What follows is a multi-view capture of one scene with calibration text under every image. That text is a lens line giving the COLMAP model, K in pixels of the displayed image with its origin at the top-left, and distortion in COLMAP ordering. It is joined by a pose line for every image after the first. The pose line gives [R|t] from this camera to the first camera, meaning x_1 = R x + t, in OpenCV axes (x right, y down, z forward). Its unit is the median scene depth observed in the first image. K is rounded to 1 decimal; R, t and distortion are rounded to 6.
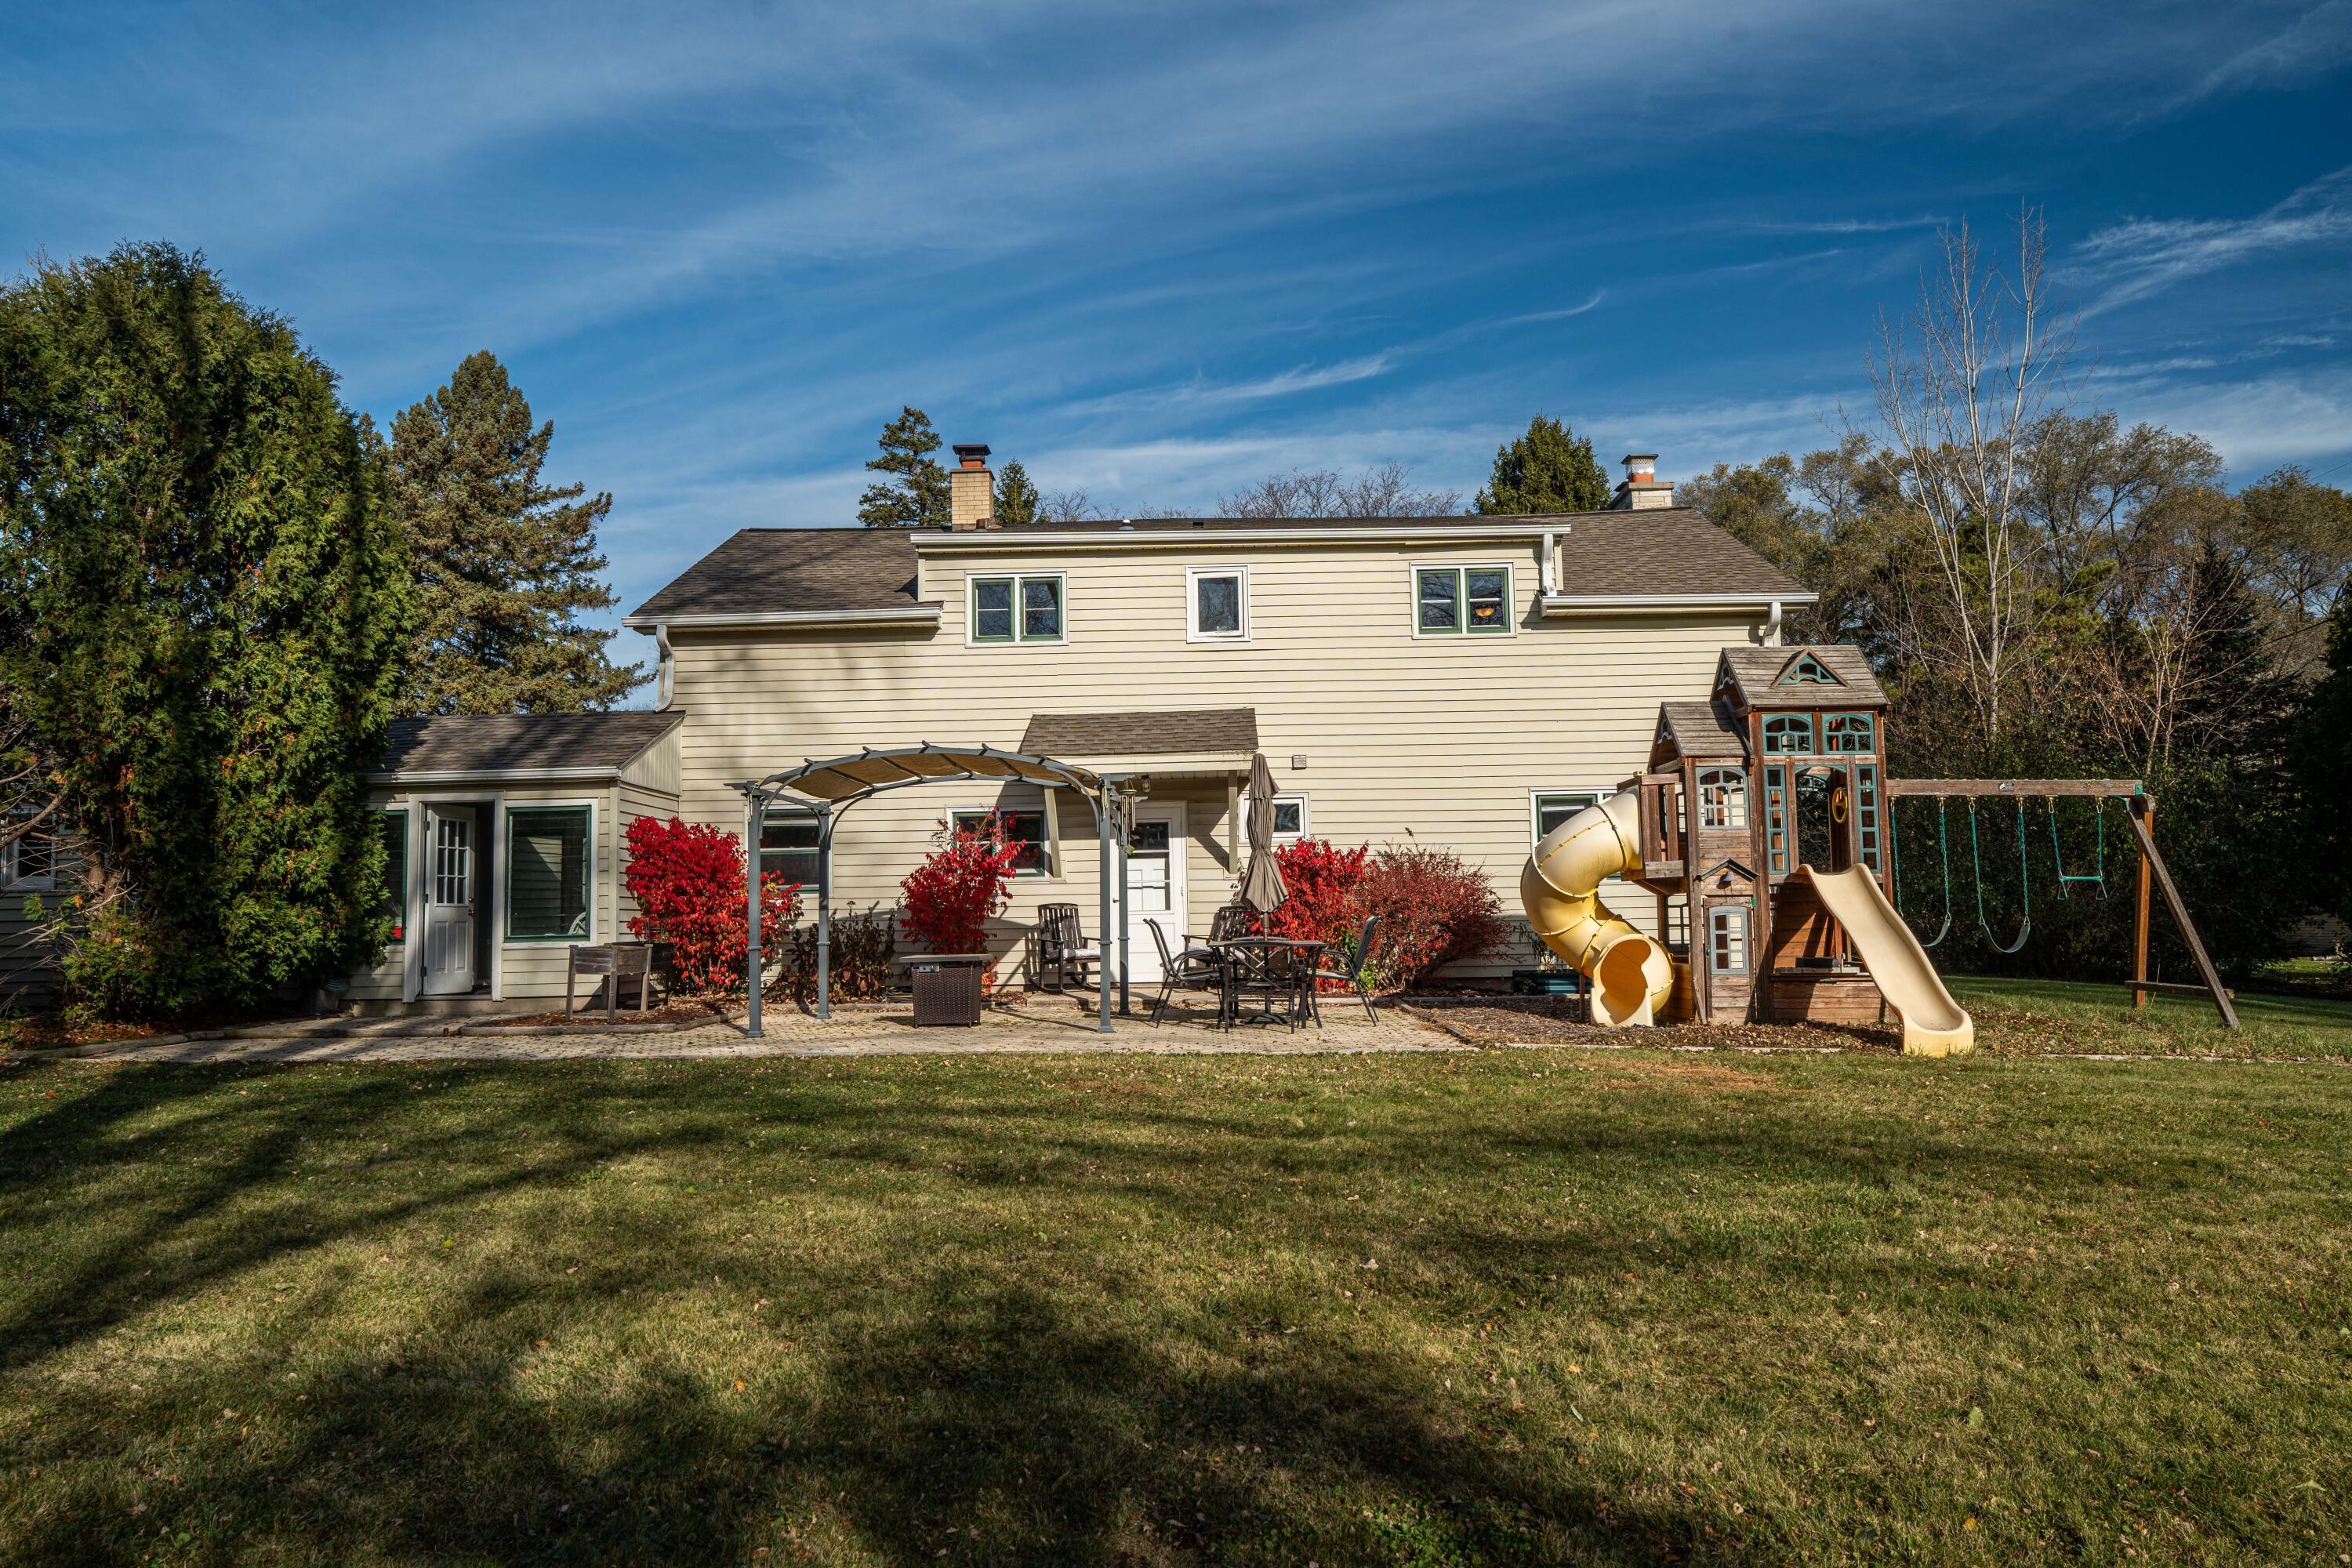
lens RADIAL K [[1619.8, 0, 1176.0], [0, 1619.8, 784.0], [0, 0, 1]] dist [-0.066580, 0.068350]
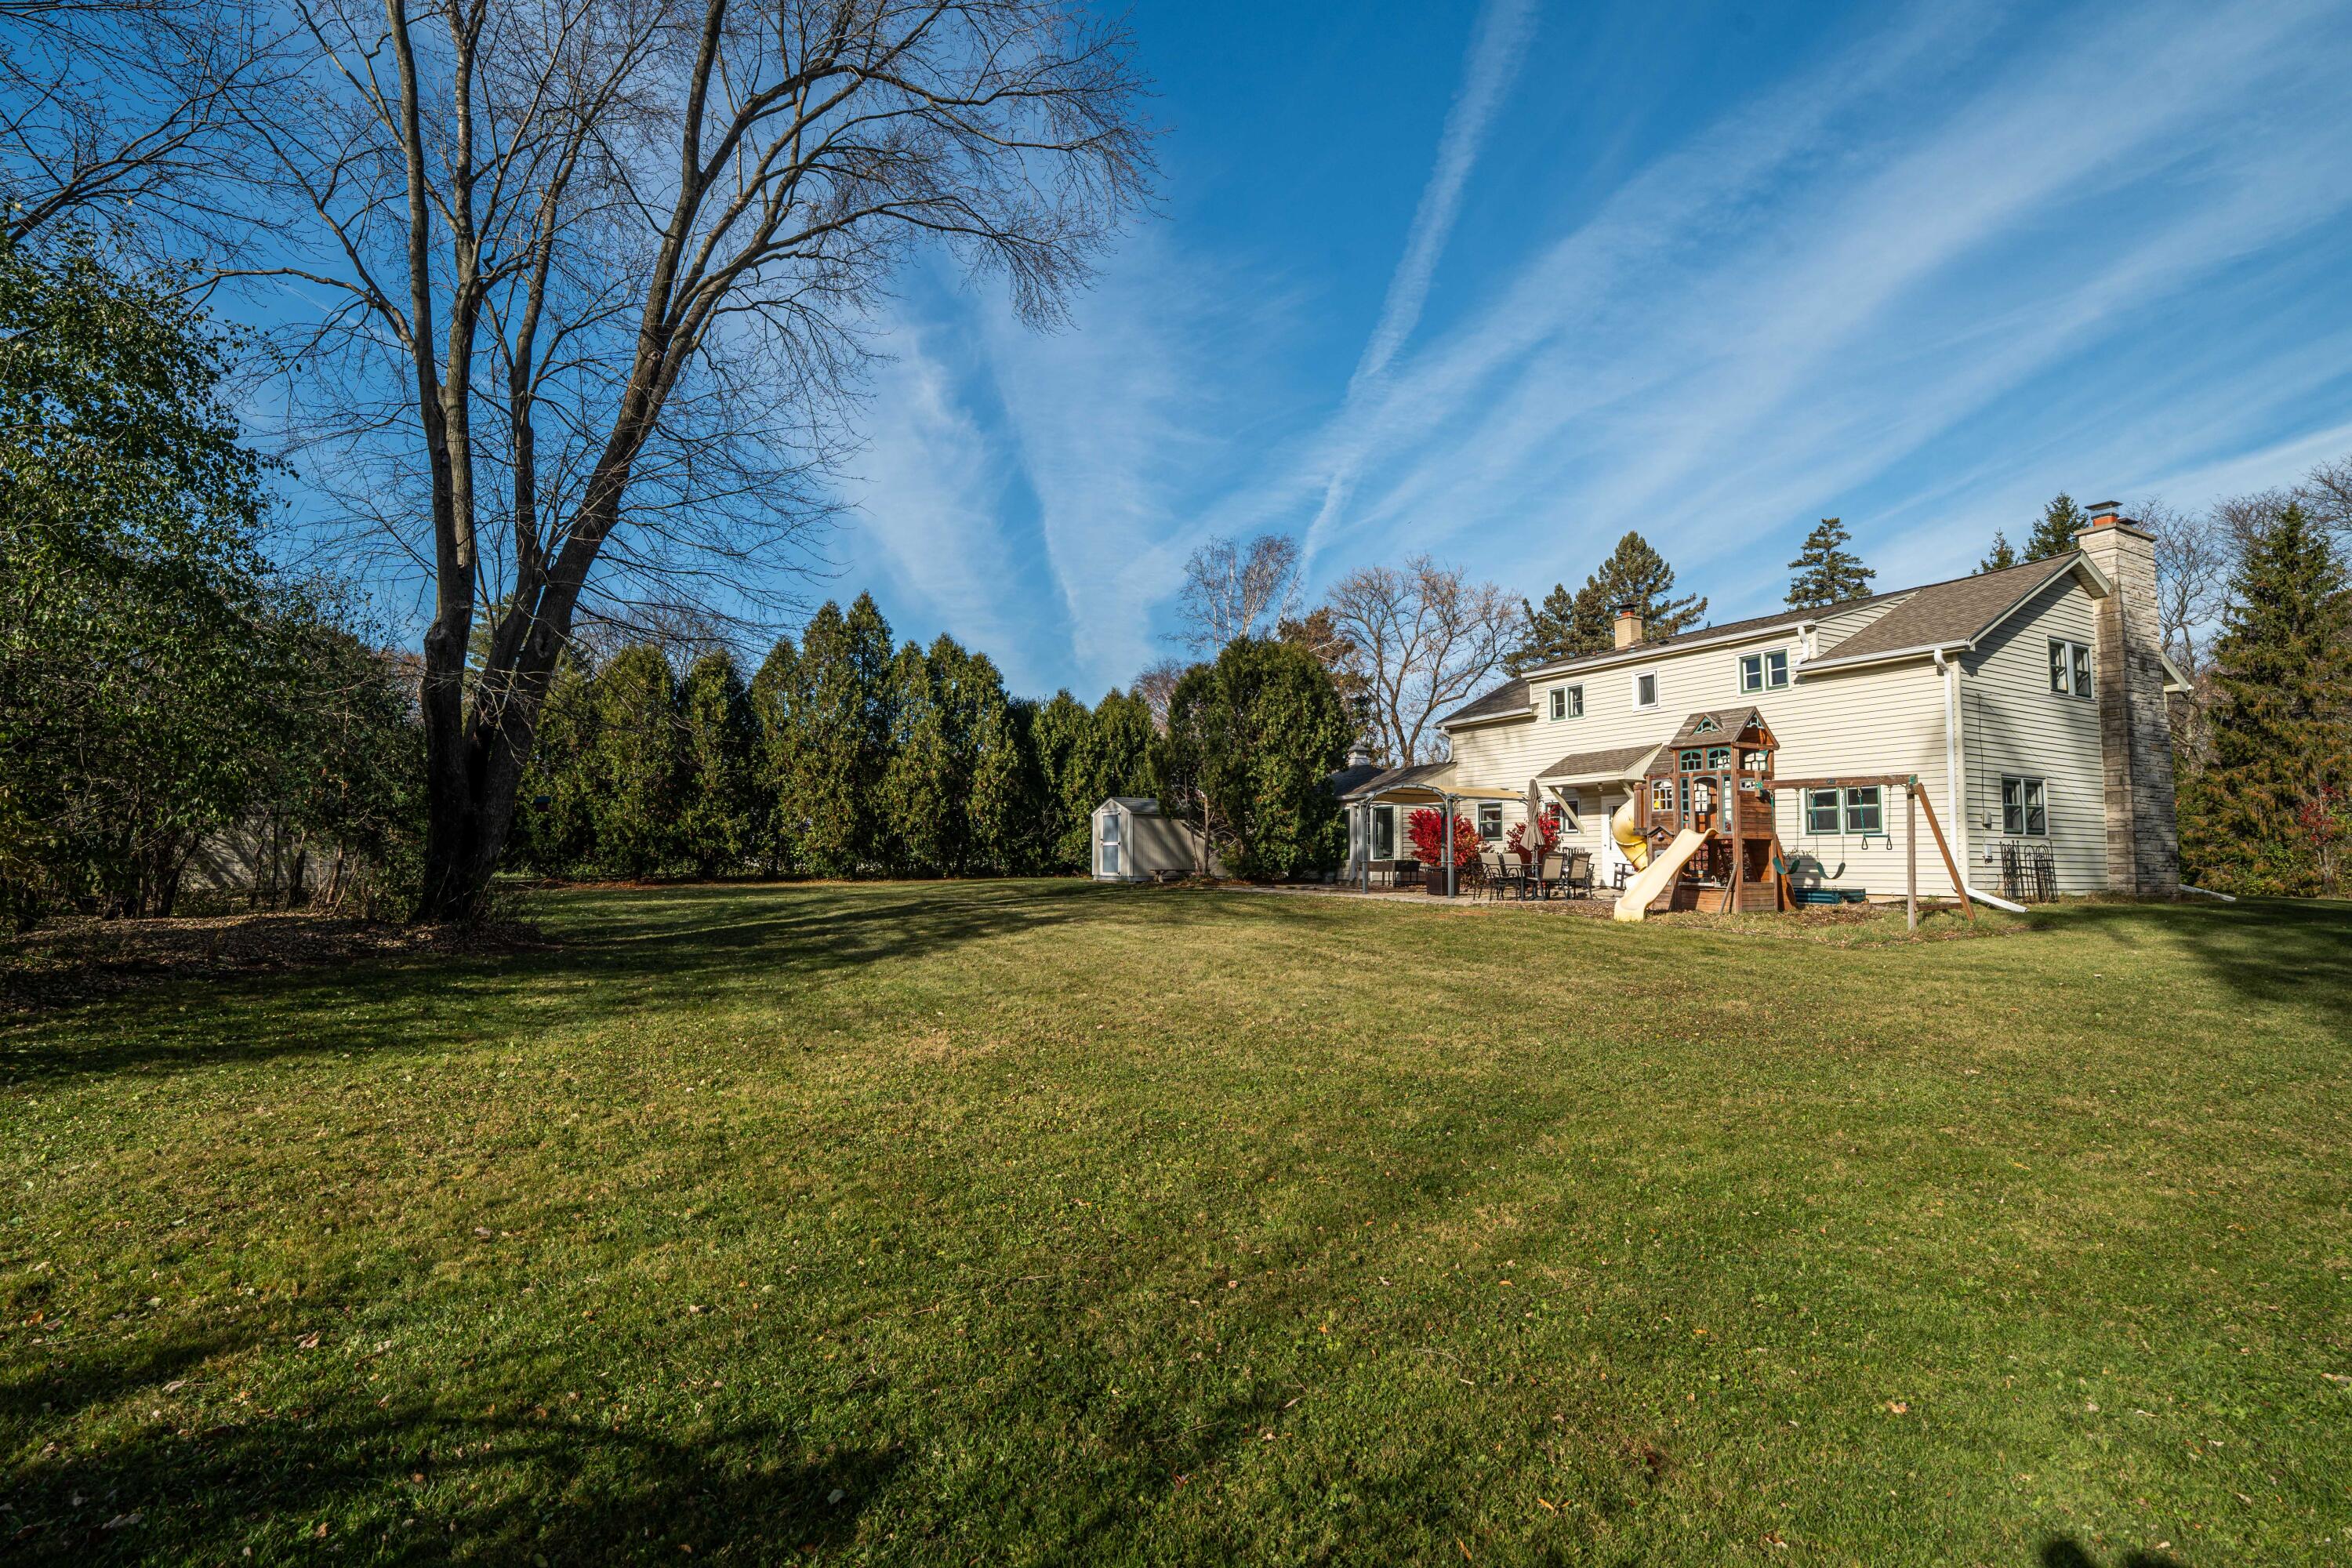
lens RADIAL K [[1092.2, 0, 1174.1], [0, 1092.2, 800.4], [0, 0, 1]] dist [-0.002692, -0.000478]
pose [[0.436728, -0.021749, -0.899330, 0.924355], [0.061251, 0.998107, 0.005606, -0.023137], [0.897506, -0.057534, 0.437234, -0.057388]]
